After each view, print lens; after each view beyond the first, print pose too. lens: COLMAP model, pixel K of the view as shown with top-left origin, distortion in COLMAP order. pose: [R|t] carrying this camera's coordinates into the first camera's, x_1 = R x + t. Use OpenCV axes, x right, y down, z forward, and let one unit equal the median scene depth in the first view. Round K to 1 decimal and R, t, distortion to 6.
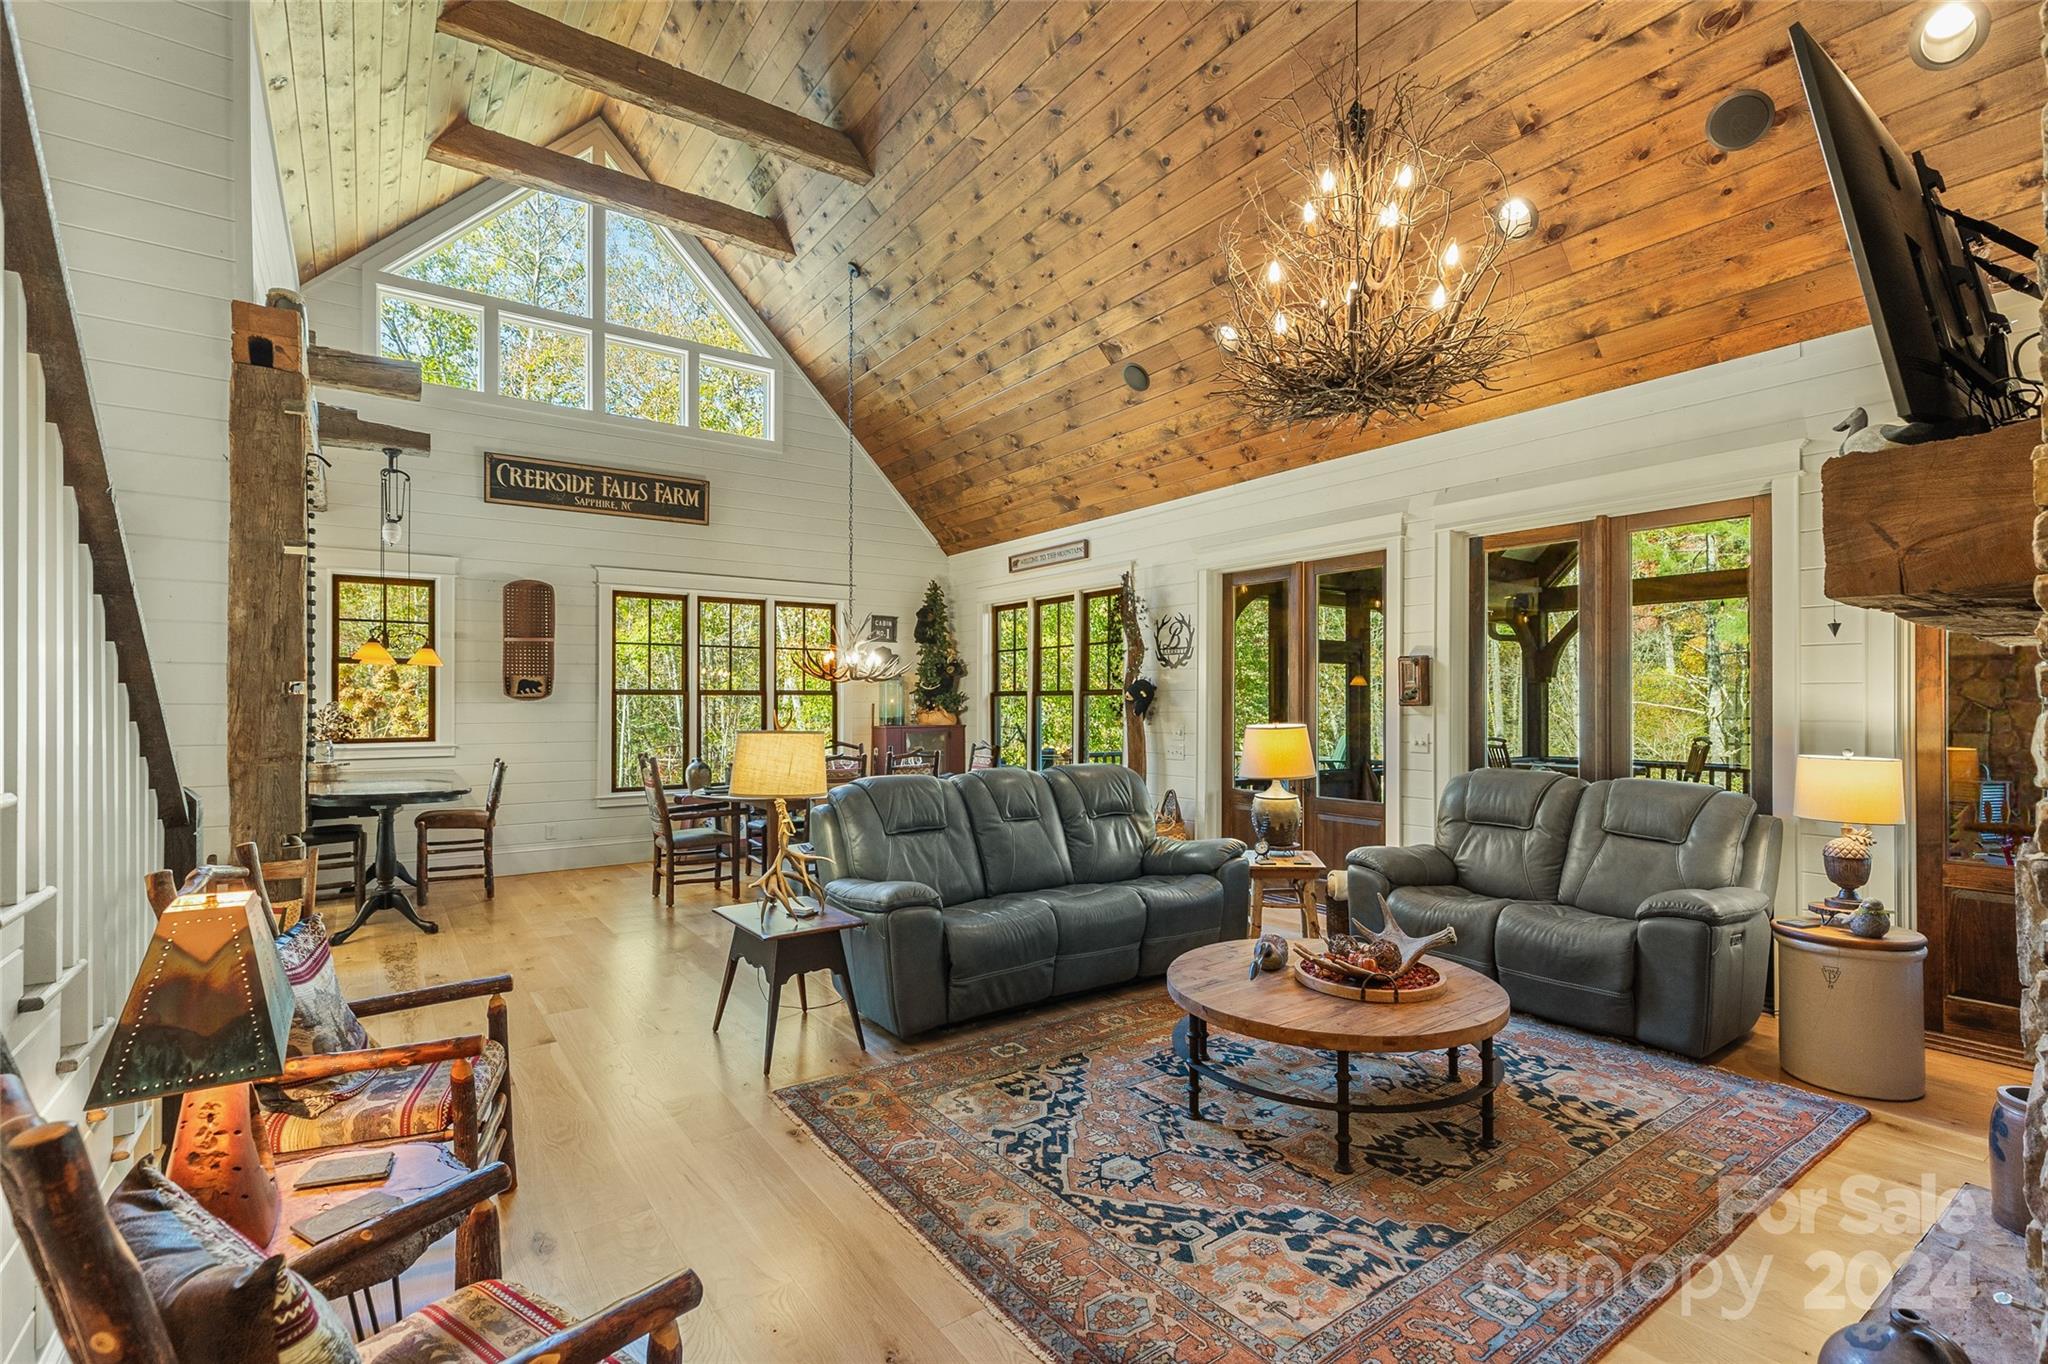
lens RADIAL K [[939.9, 0, 1028.8], [0, 939.9, 688.2], [0, 0, 1]] dist [0.004824, -0.001009]
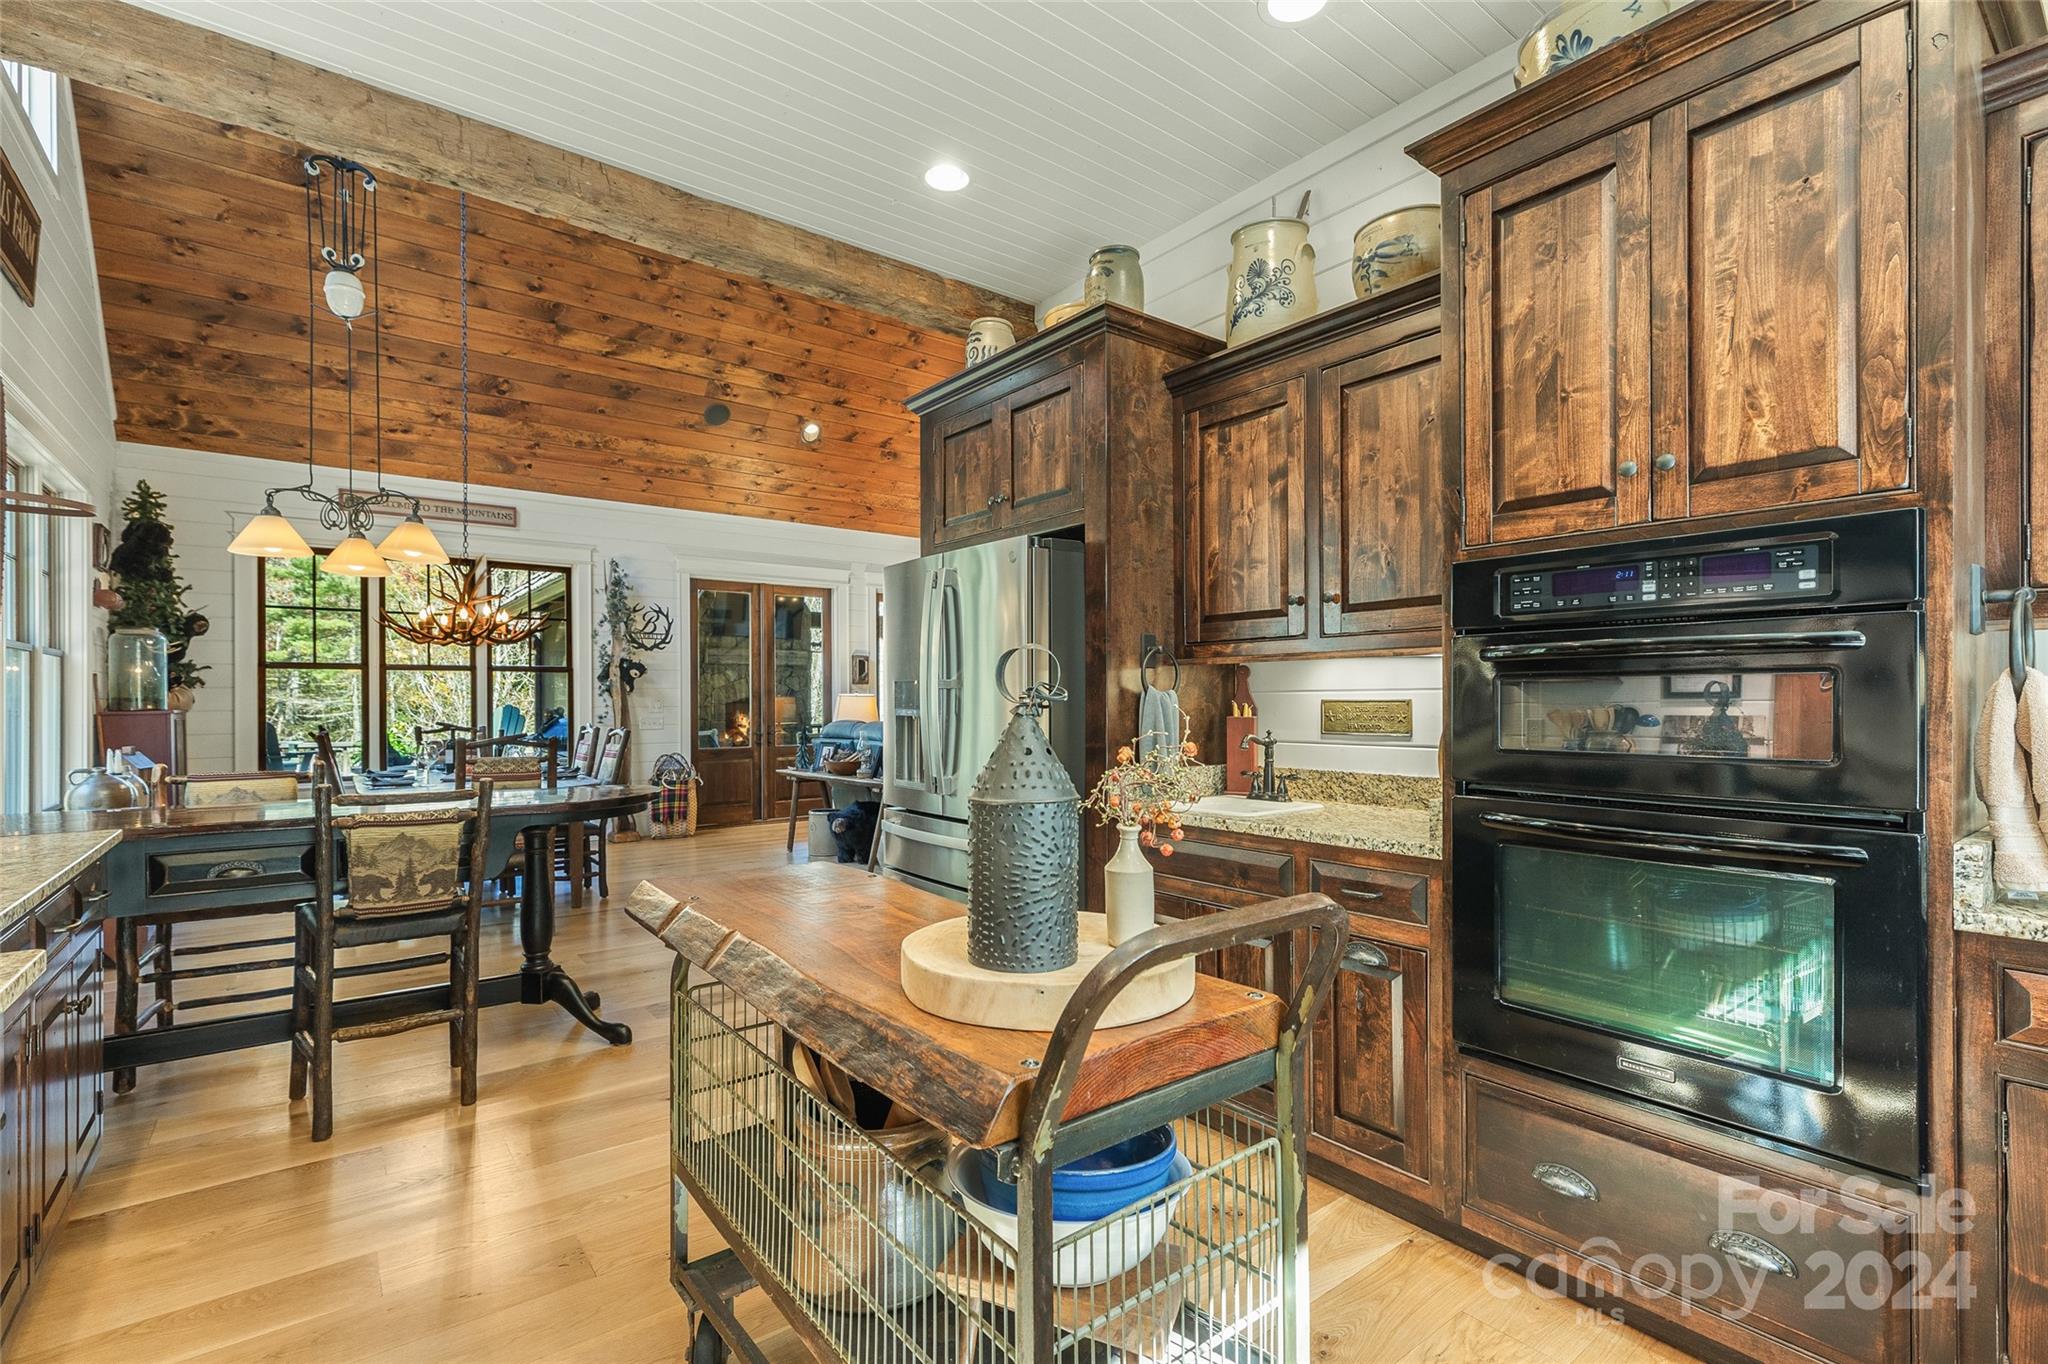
lens RADIAL K [[939.9, 0, 1028.8], [0, 939.9, 700.7], [0, 0, 1]] dist [0.004824, -0.001009]
pose [[-0.045723, -0.000811, 0.998954, -1.336237], [-0.016016, 0.999872, 0.000078, 0.042969], [-0.998826, -0.015995, -0.045730, 0.755033]]
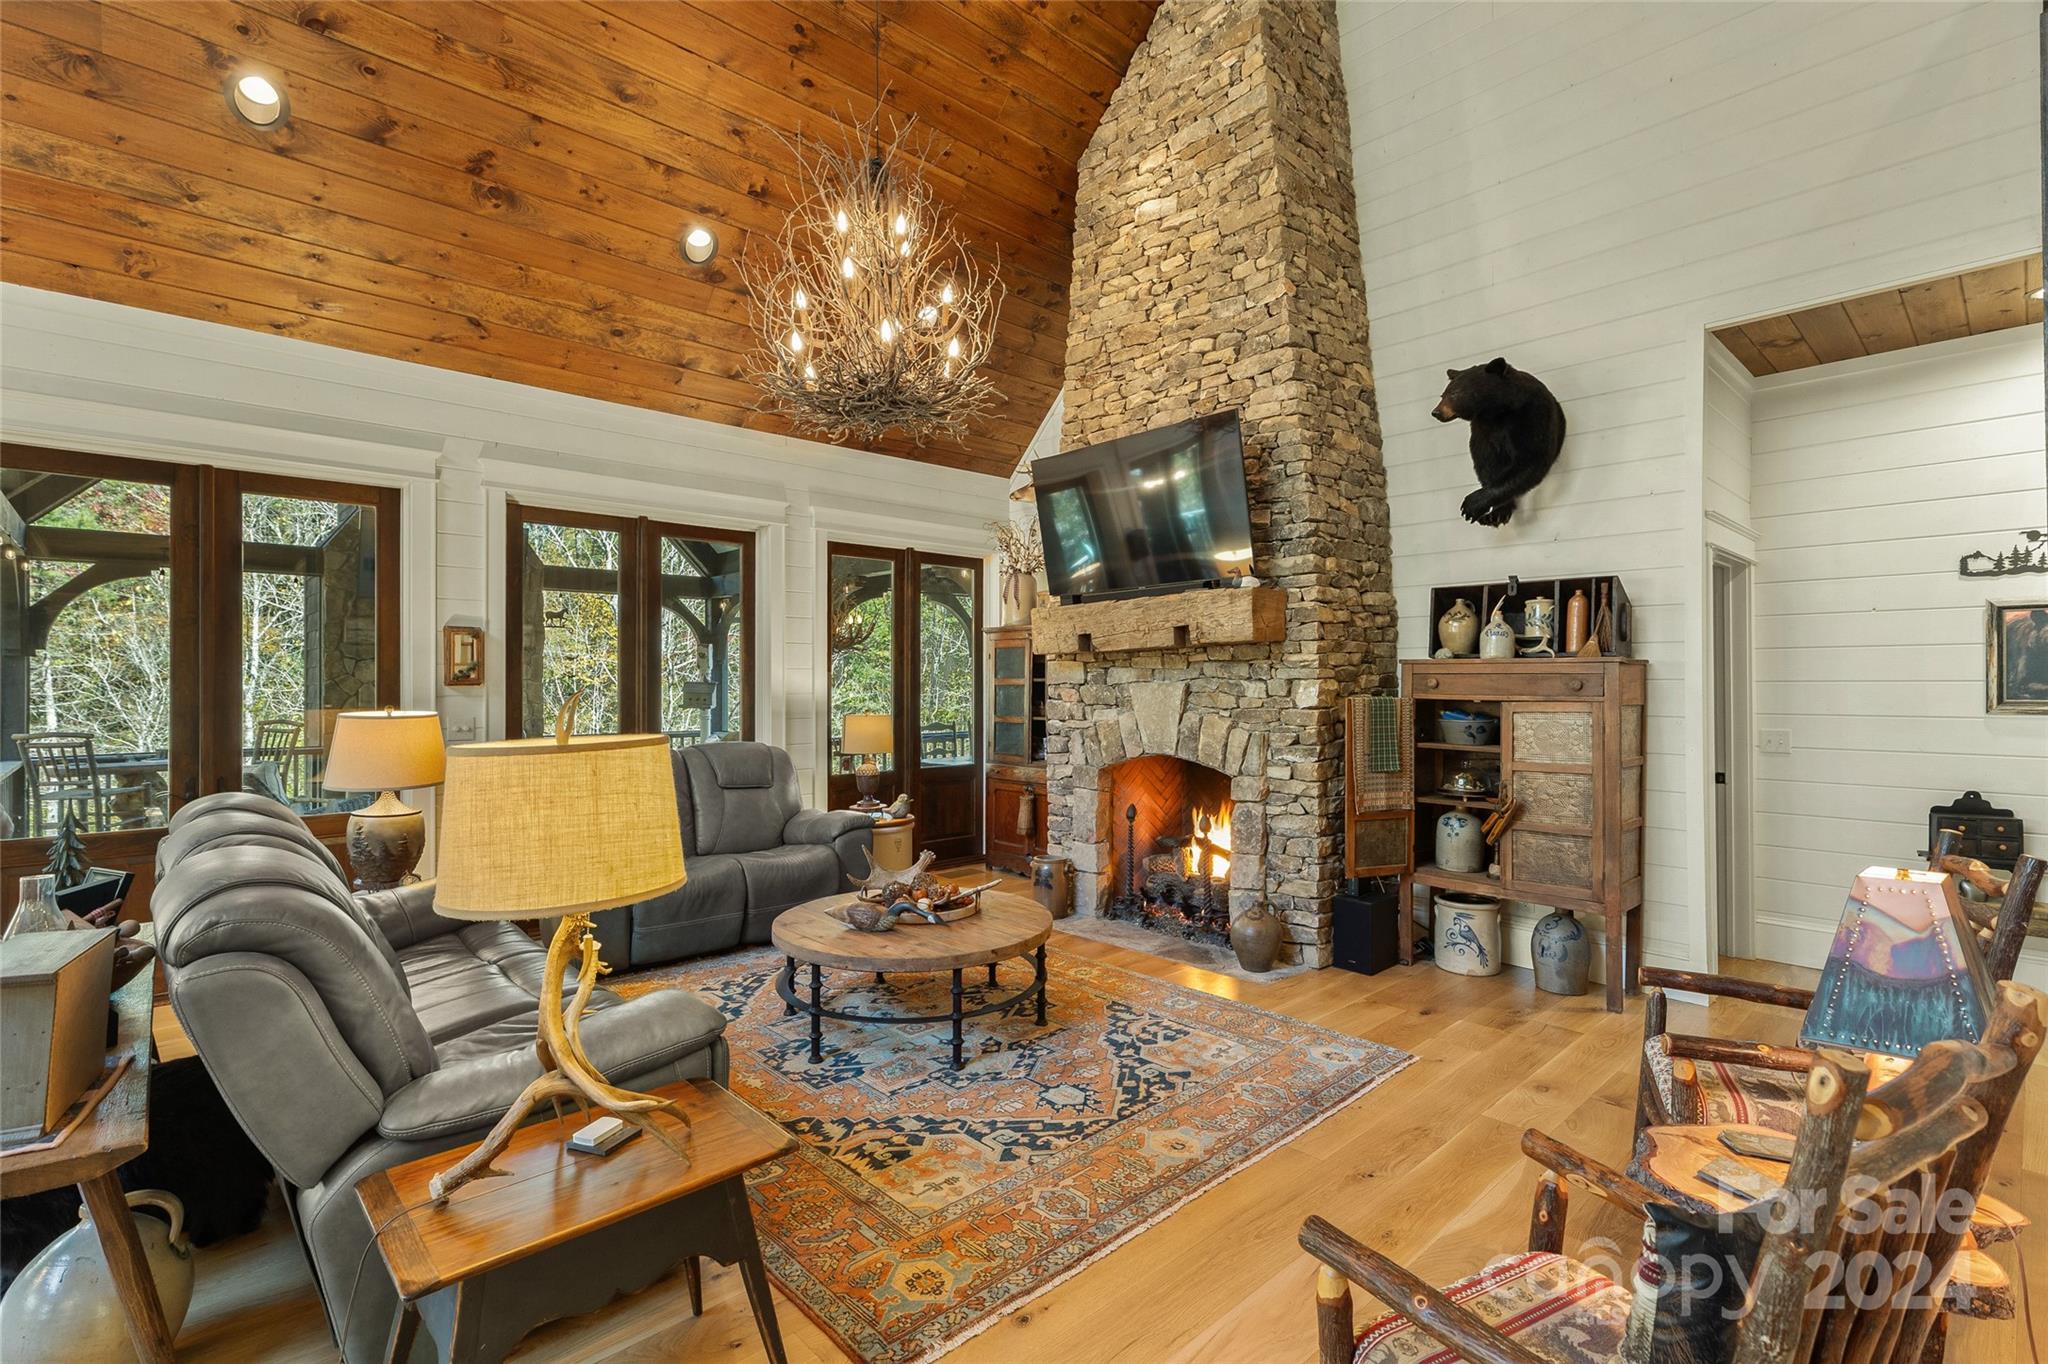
lens RADIAL K [[939.9, 0, 1024.2], [0, 939.9, 683.8], [0, 0, 1]] dist [0.004824, -0.001009]
pose [[-0.136390, -0.000085, 0.990655, -0.503689], [-0.019155, 0.999813, -0.002551, 0.008969], [-0.990470, -0.019324, -0.136366, 0.600783]]
